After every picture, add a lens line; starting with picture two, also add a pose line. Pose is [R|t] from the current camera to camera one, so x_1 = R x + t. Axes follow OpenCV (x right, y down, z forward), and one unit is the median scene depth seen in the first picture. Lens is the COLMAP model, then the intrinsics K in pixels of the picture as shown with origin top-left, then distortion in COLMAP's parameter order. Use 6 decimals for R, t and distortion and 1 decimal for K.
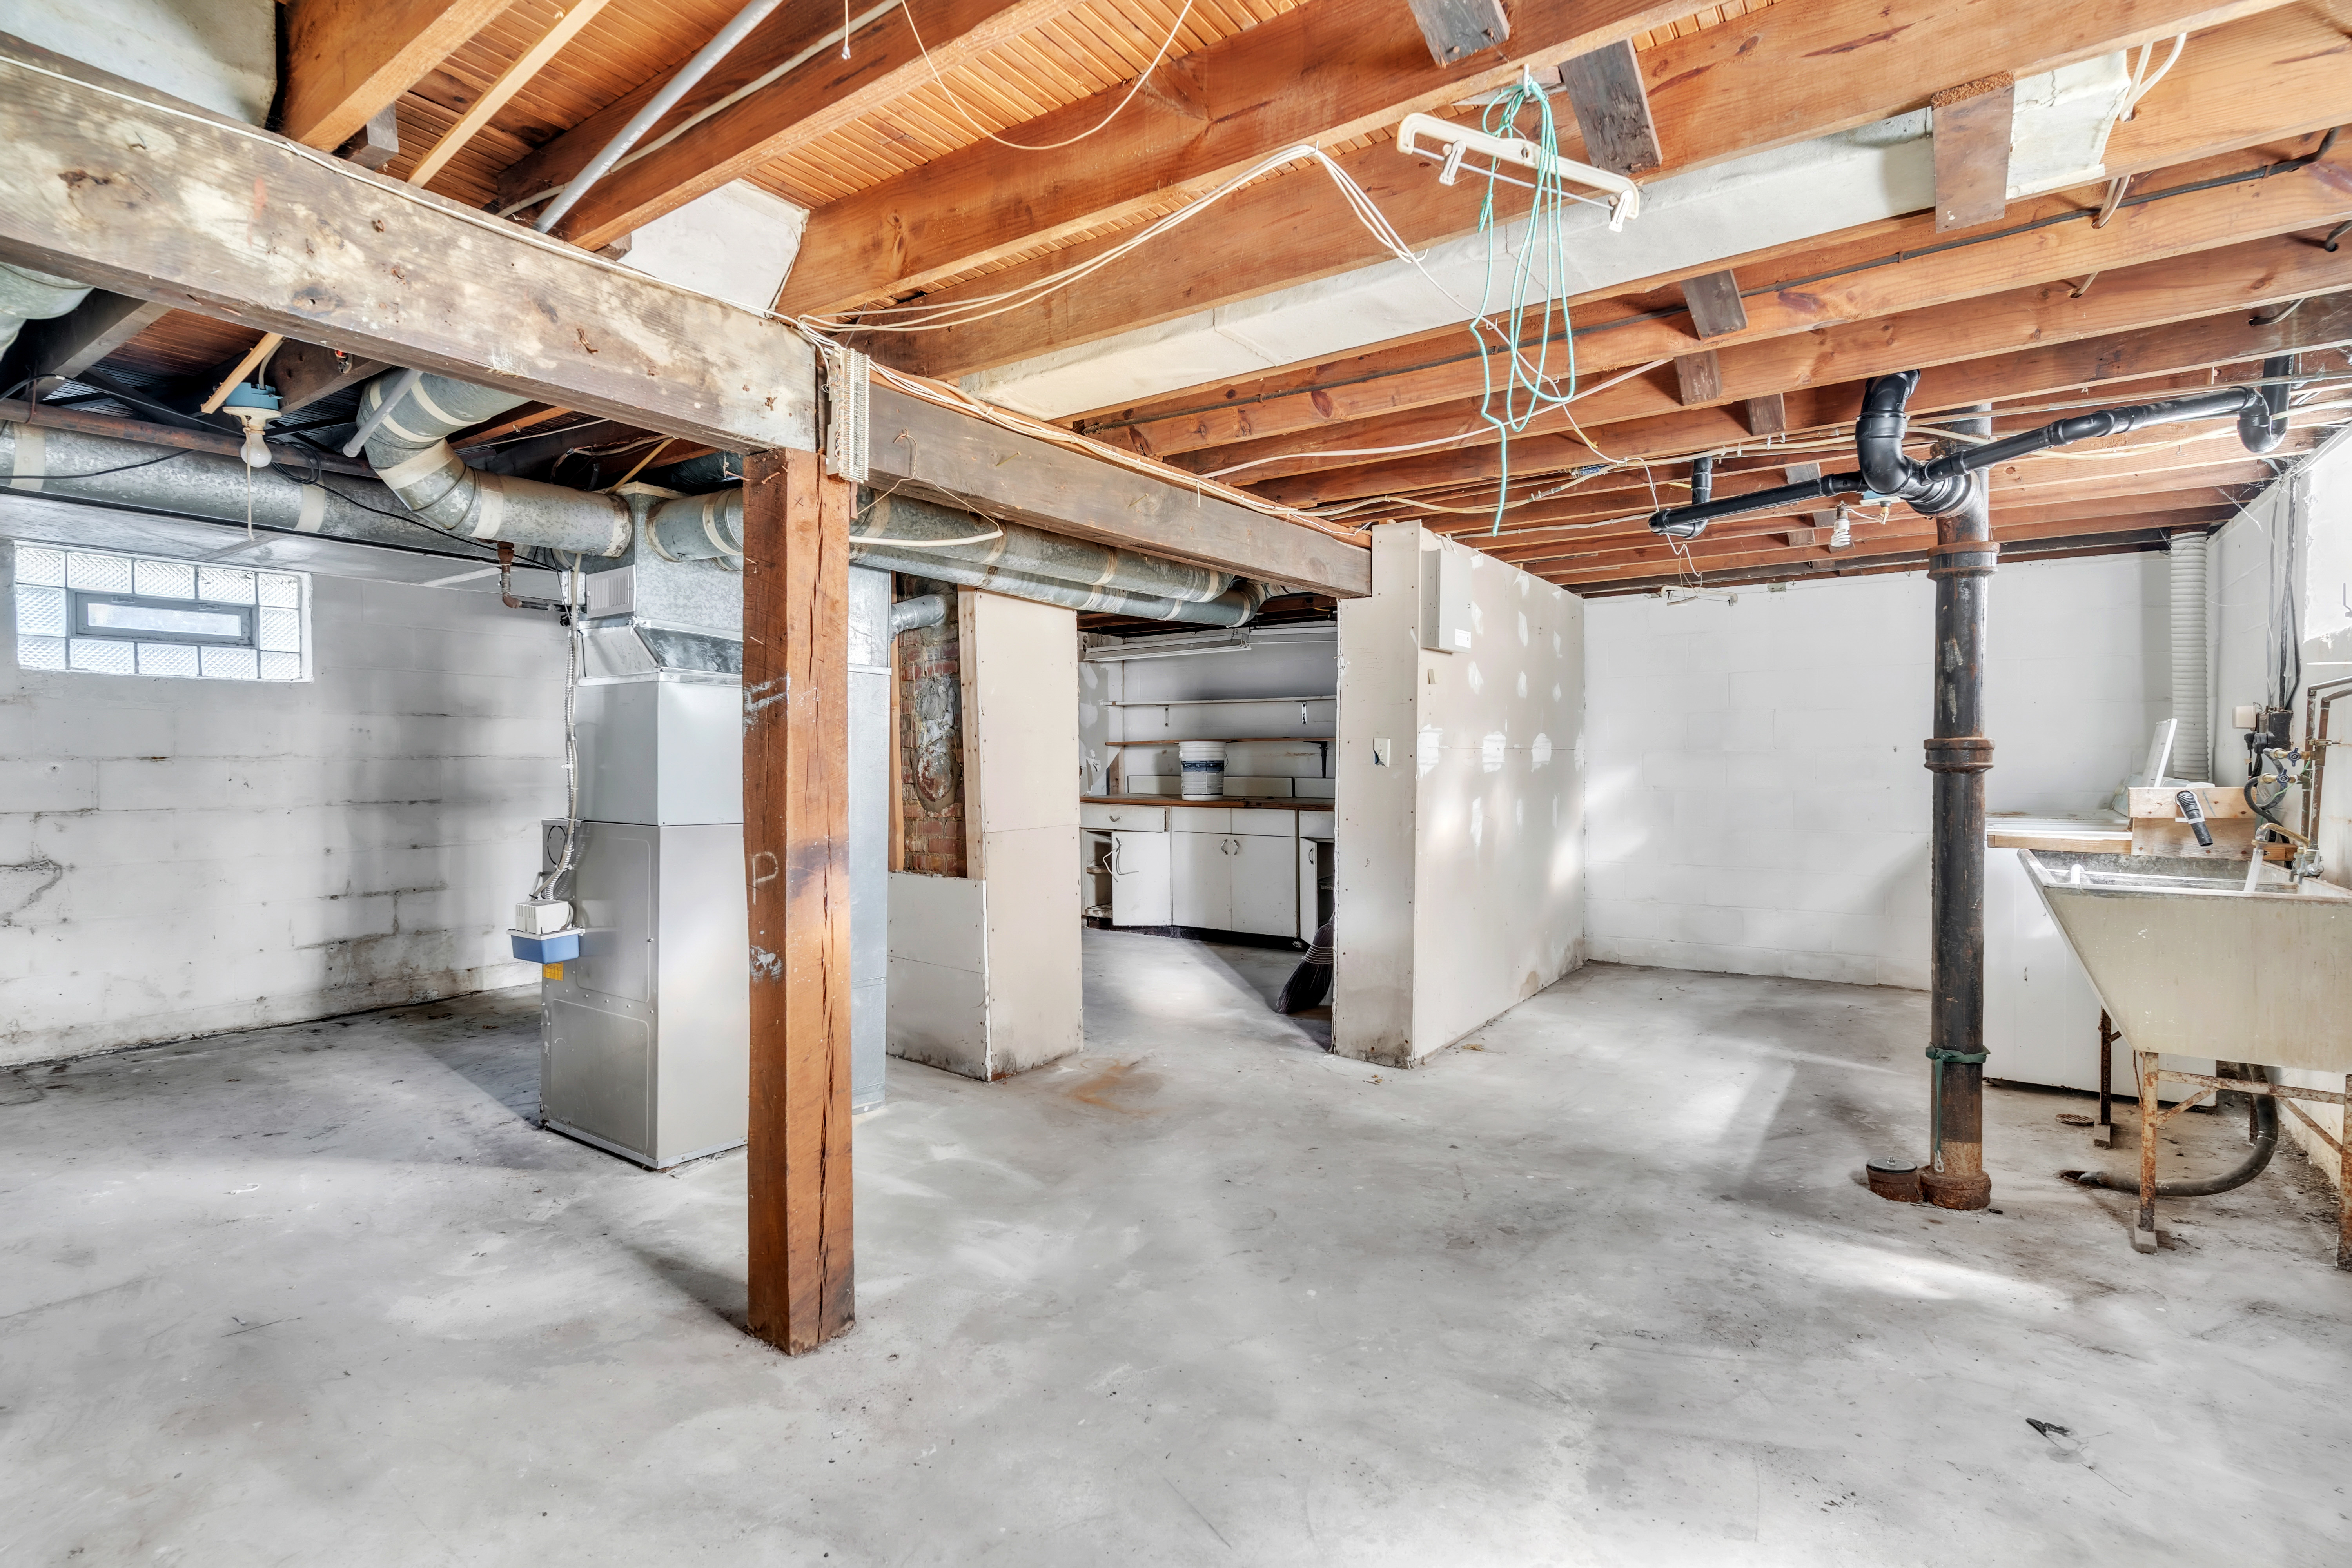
lens RADIAL K [[1150.9, 0, 1170.4], [0, 1150.9, 743.2], [0, 0, 1]] dist [0.001306, 0.000792]
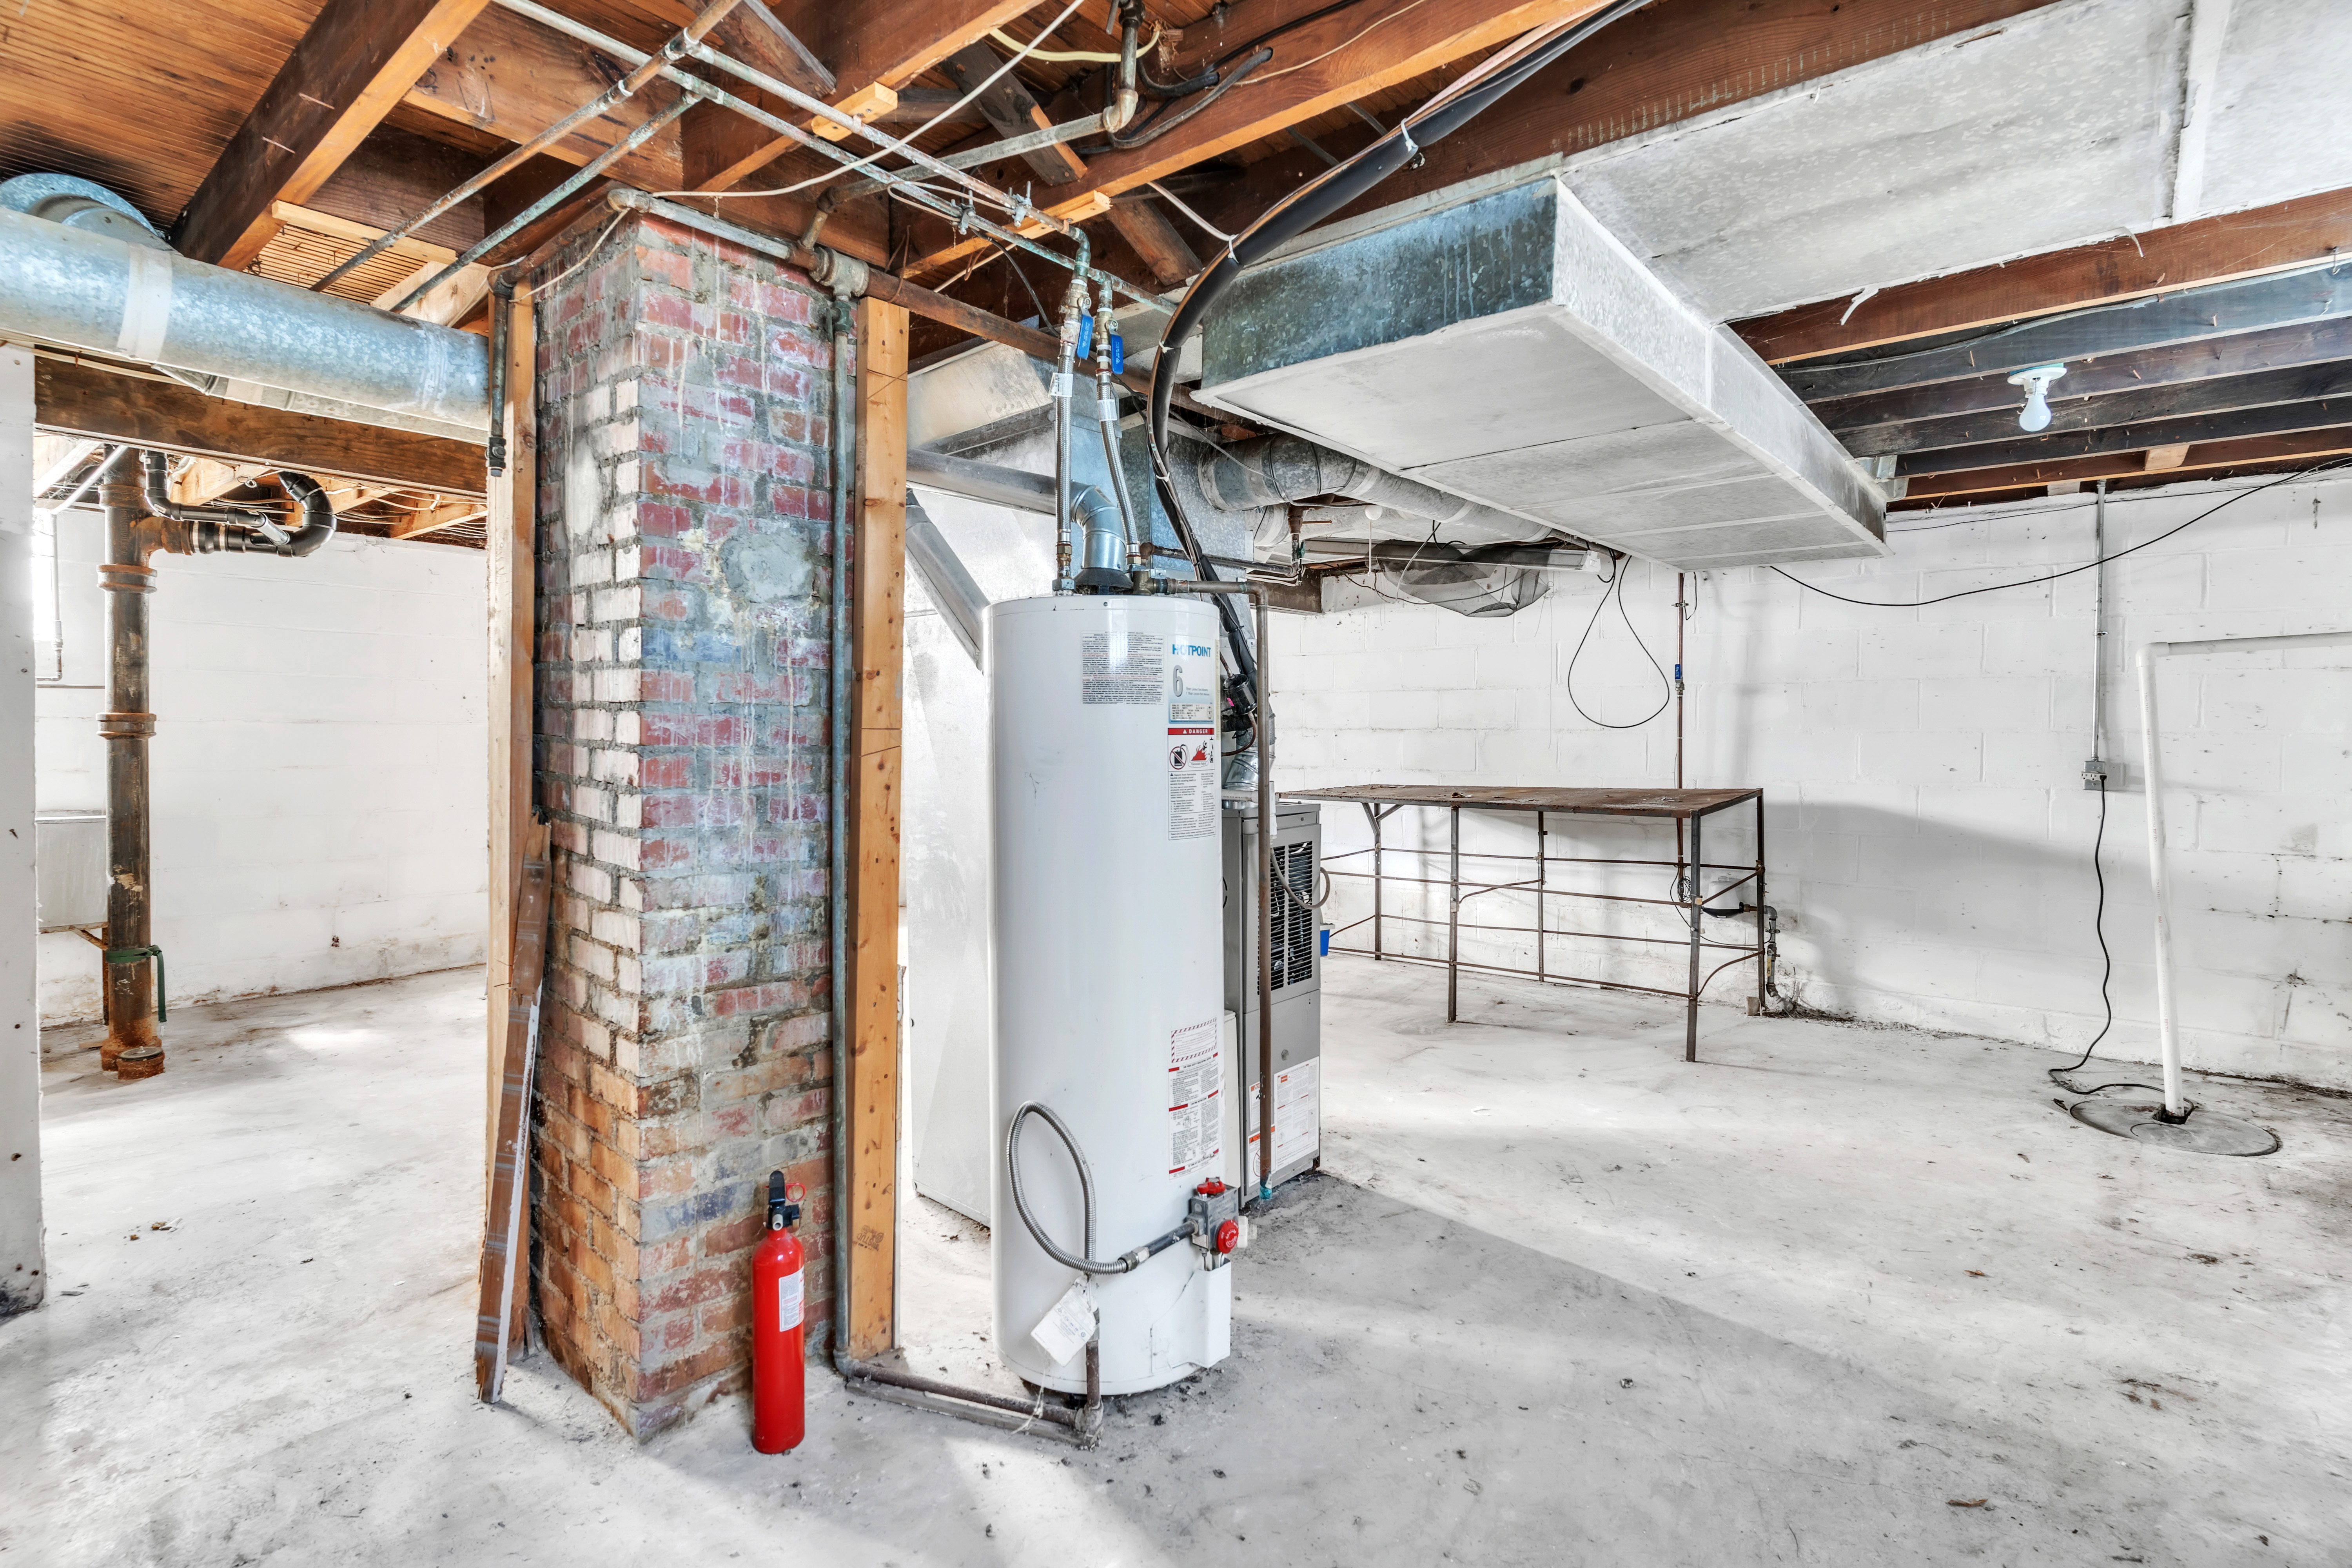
lens RADIAL K [[1150.9, 0, 1170.4], [0, 1150.9, 743.2], [0, 0, 1]] dist [0.001306, 0.000792]
pose [[-0.996610, -0.004429, 0.082152, -0.514507], [-0.004297, 0.999989, 0.001781, 0.021065], [-0.082159, 0.001422, -0.996618, 1.876143]]
